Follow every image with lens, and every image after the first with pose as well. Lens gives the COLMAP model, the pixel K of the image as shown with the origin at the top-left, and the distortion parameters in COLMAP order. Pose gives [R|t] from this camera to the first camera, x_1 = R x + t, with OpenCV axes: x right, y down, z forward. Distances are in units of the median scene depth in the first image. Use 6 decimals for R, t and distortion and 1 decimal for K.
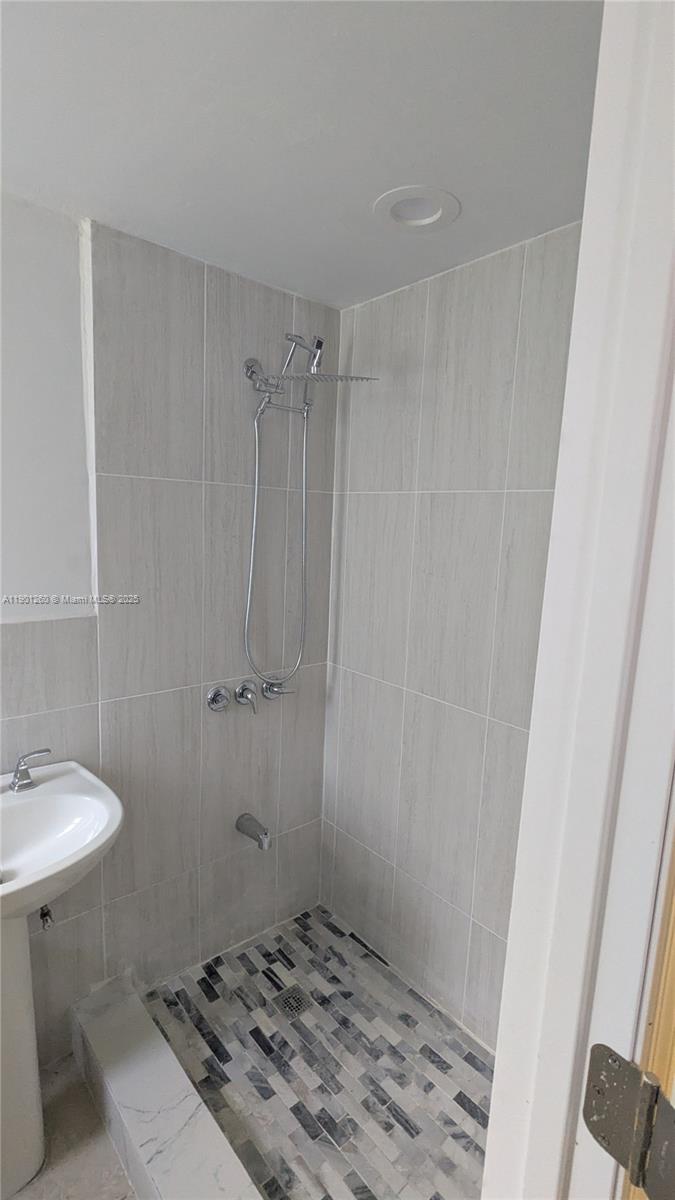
lens RADIAL K [[569.3, 0, 333.4], [0, 569.3, 600.0], [0, 0, 1]] dist [-0.001639, 0.003208]
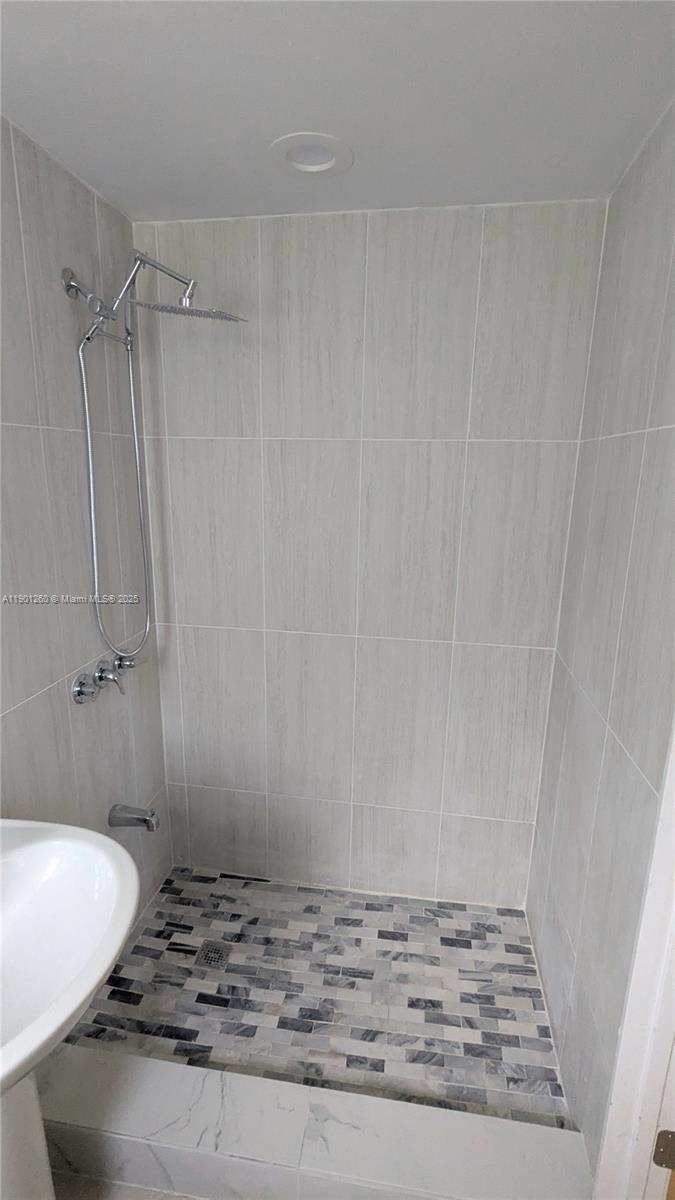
lens RADIAL K [[569.3, 0, 334.5], [0, 569.3, 600.3], [0, 0, 1]] dist [-0.001639, 0.003208]
pose [[0.758998, -0.180469, 0.625583, -0.454540], [0.106821, 0.982315, 0.153777, -0.049640], [-0.642271, -0.049891, 0.764852, 0.125776]]
